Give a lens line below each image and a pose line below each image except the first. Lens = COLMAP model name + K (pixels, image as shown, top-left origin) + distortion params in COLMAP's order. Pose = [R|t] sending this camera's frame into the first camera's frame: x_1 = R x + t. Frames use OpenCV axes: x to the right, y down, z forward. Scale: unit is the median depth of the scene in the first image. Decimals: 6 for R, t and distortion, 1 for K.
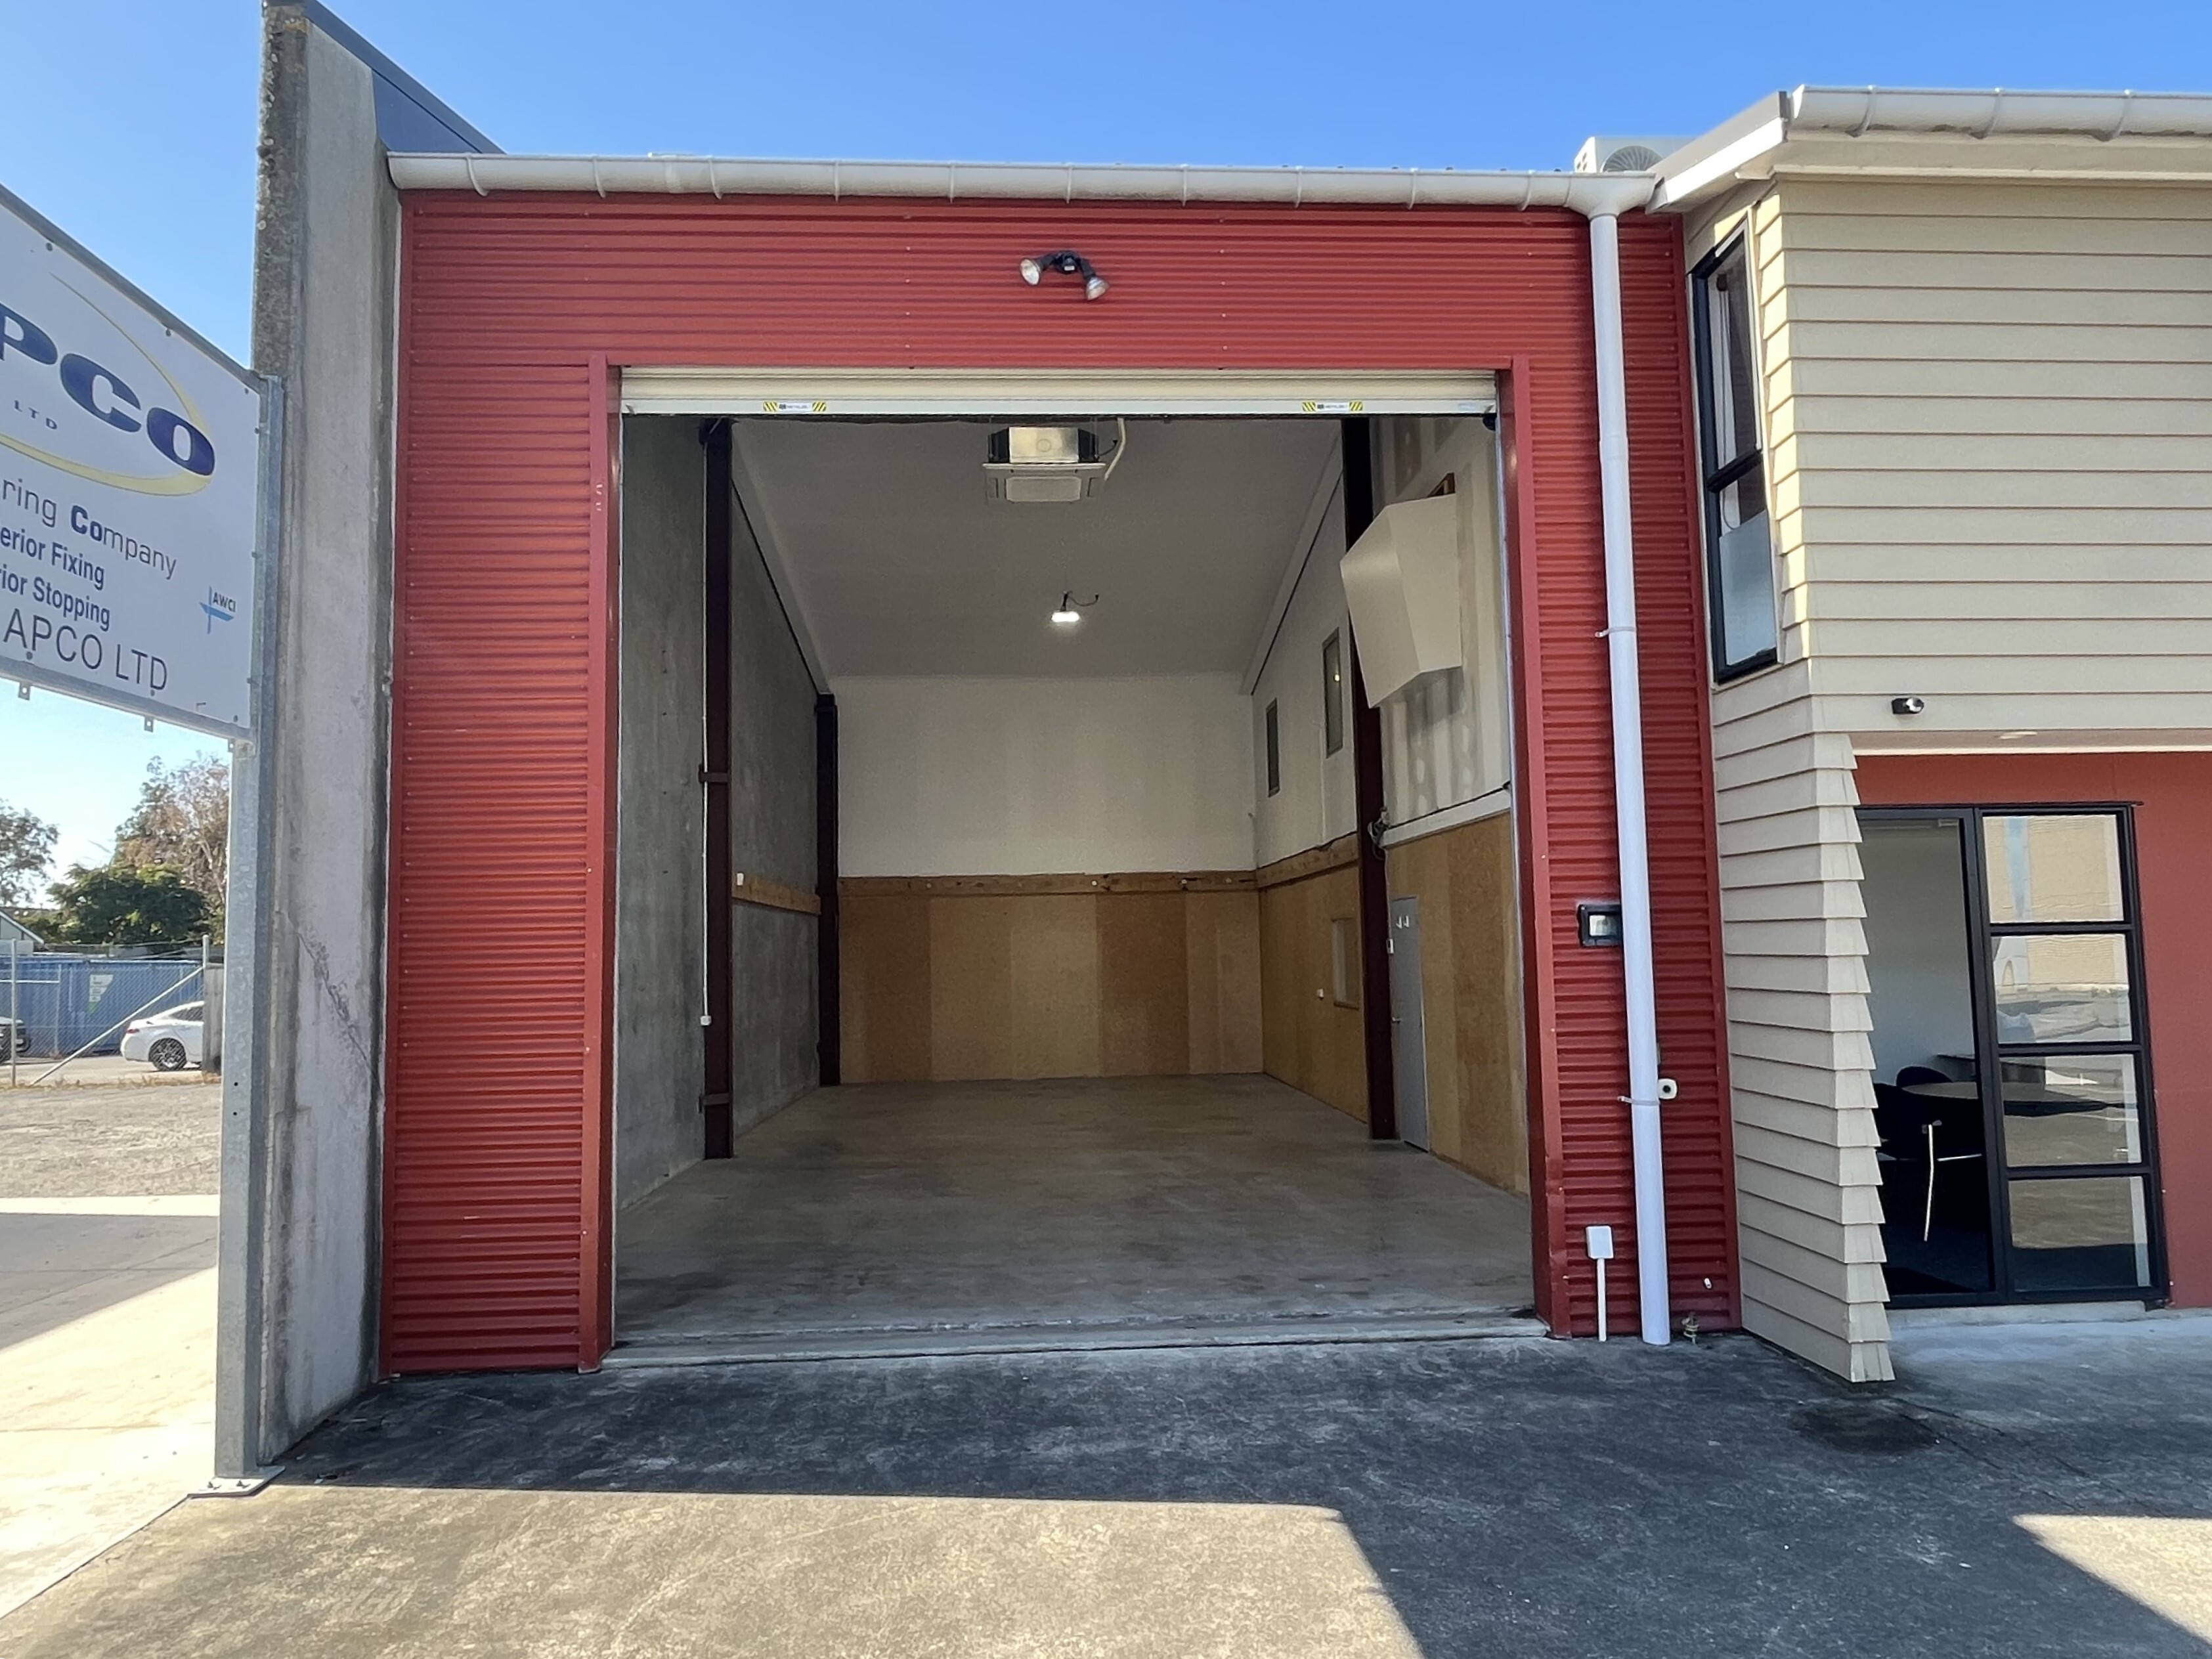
lens RADIAL K [[1519.6, 0, 1099.2], [0, 1519.6, 821.6], [0, 0, 1]] dist [0.004336, -0.007607]
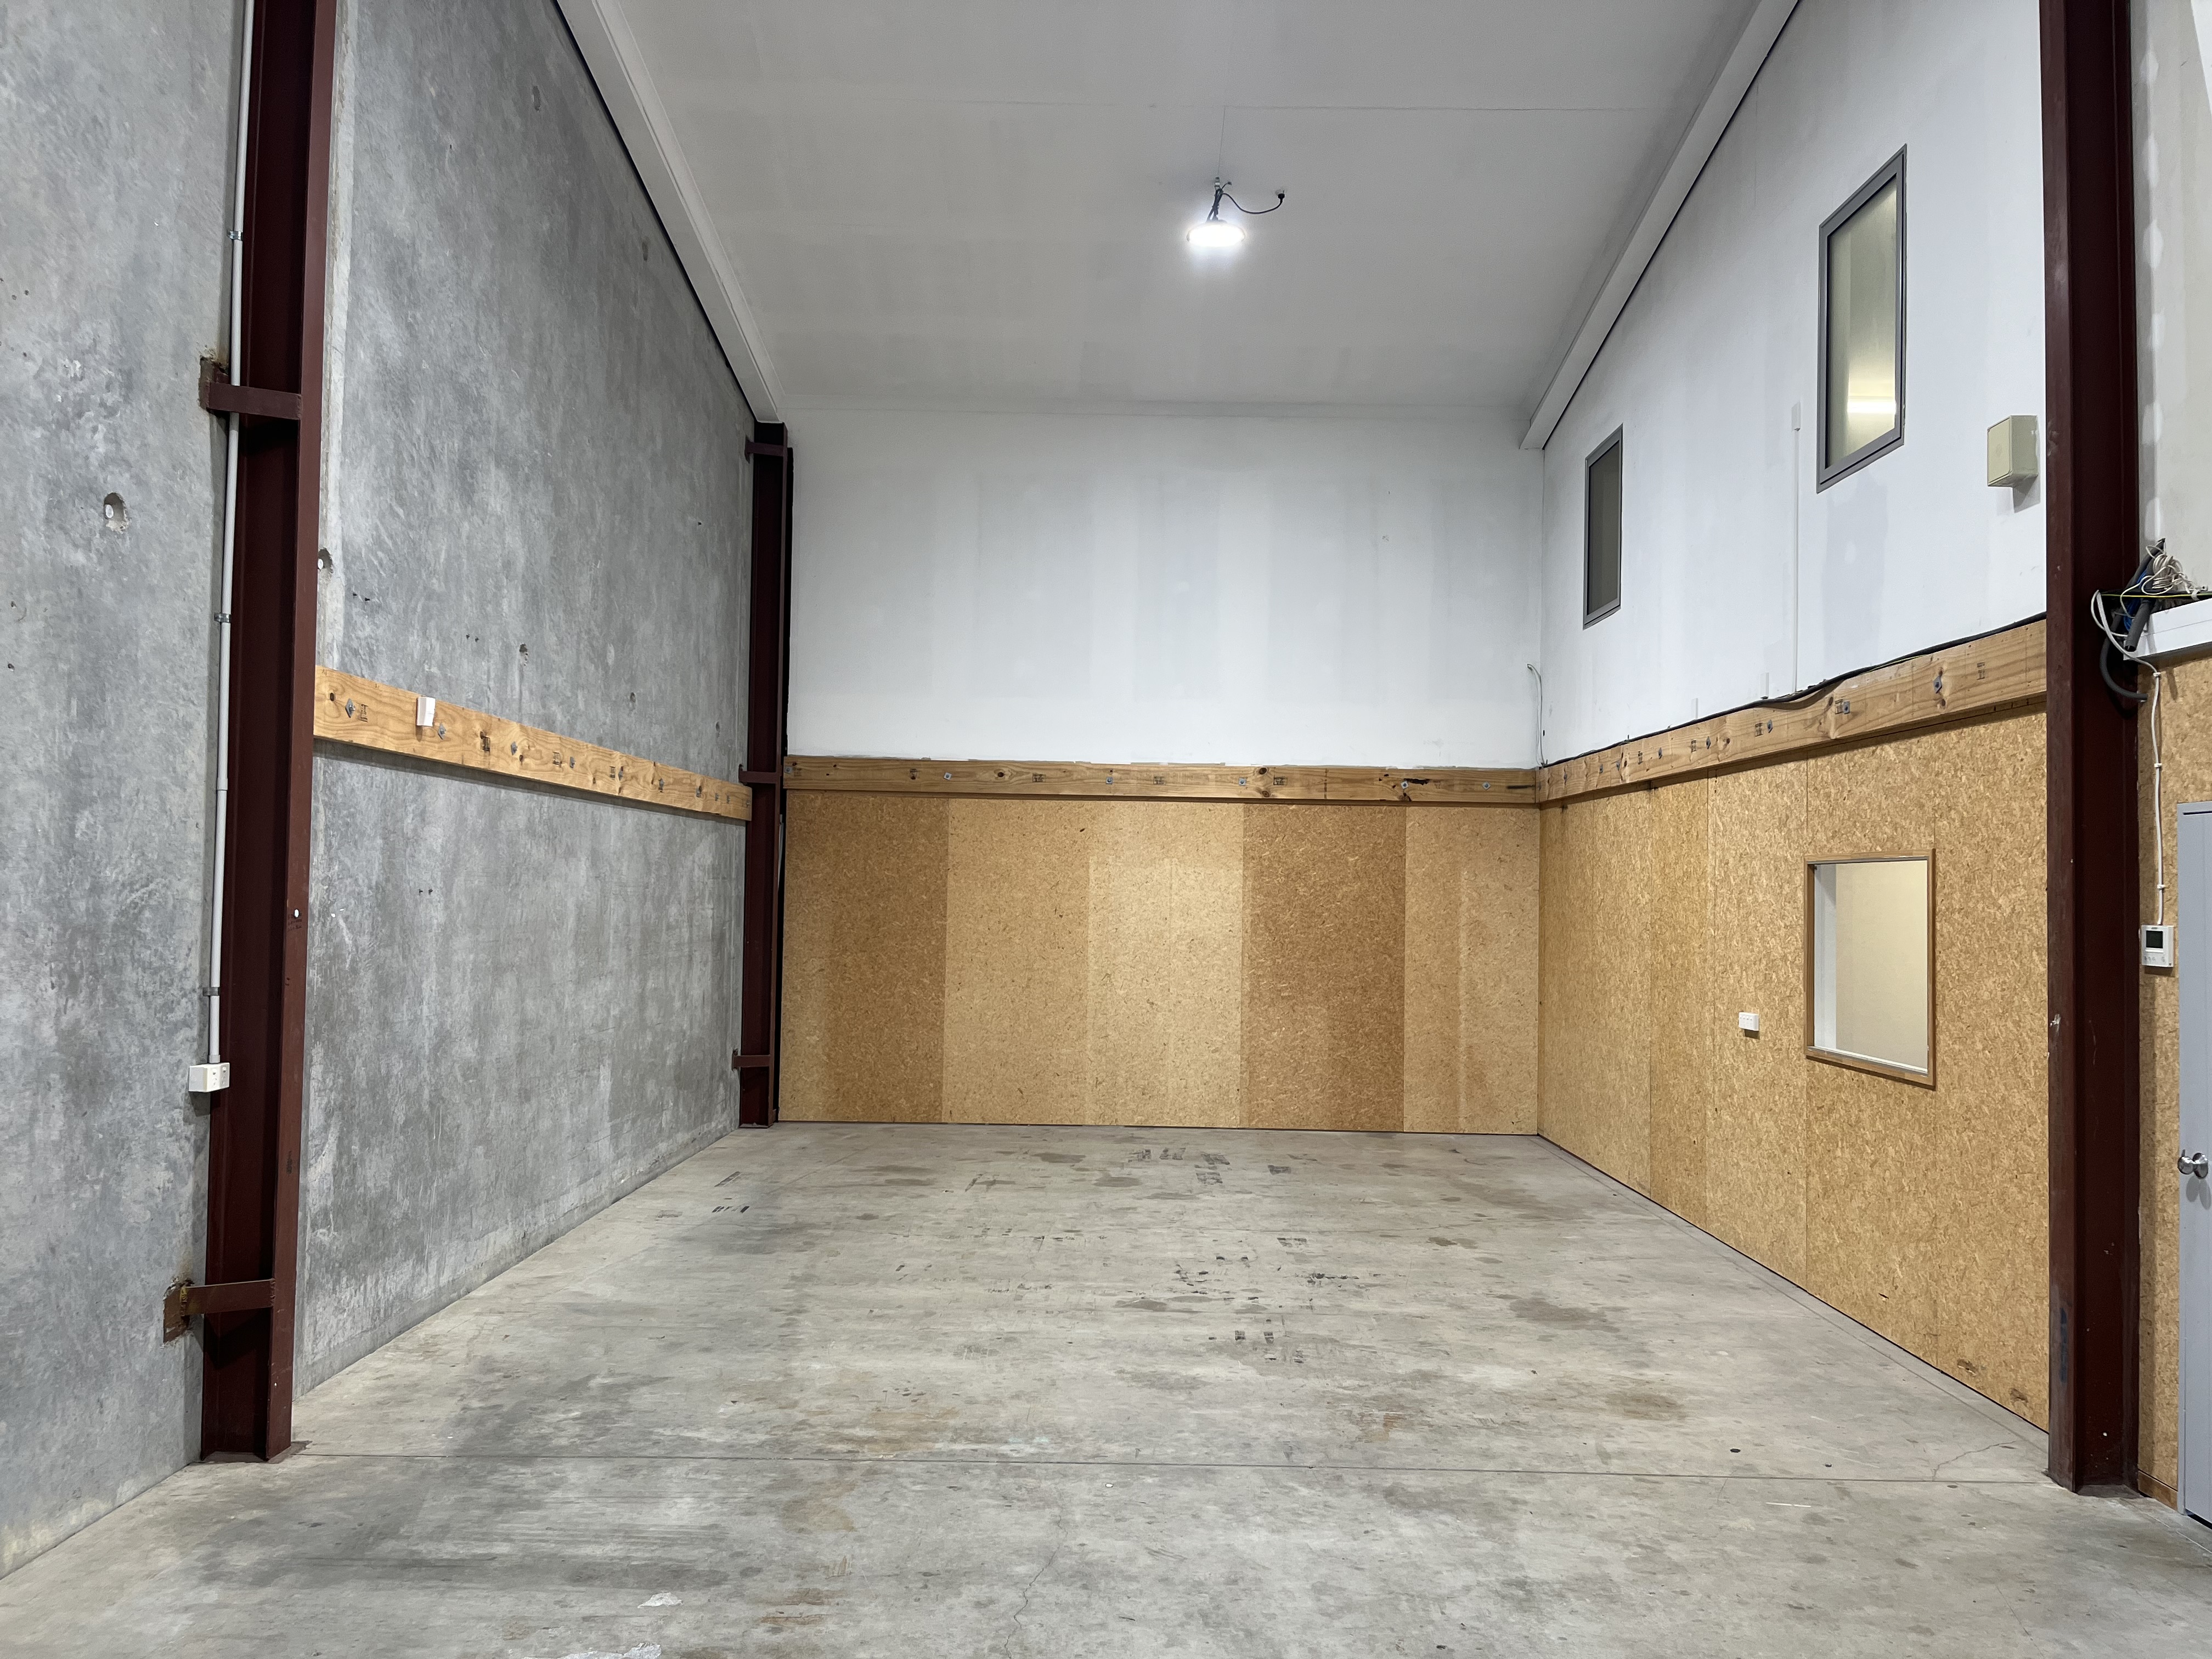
lens RADIAL K [[1643.5, 0, 1118.9], [0, 1643.5, 834.6], [0, 0, 1]] dist [0.005483, -0.006493]
pose [[0.998042, 0.036255, -0.050971, -0.030310], [-0.033533, 0.998016, 0.053285, 0.051335], [0.052801, -0.051471, 0.997278, 0.700476]]
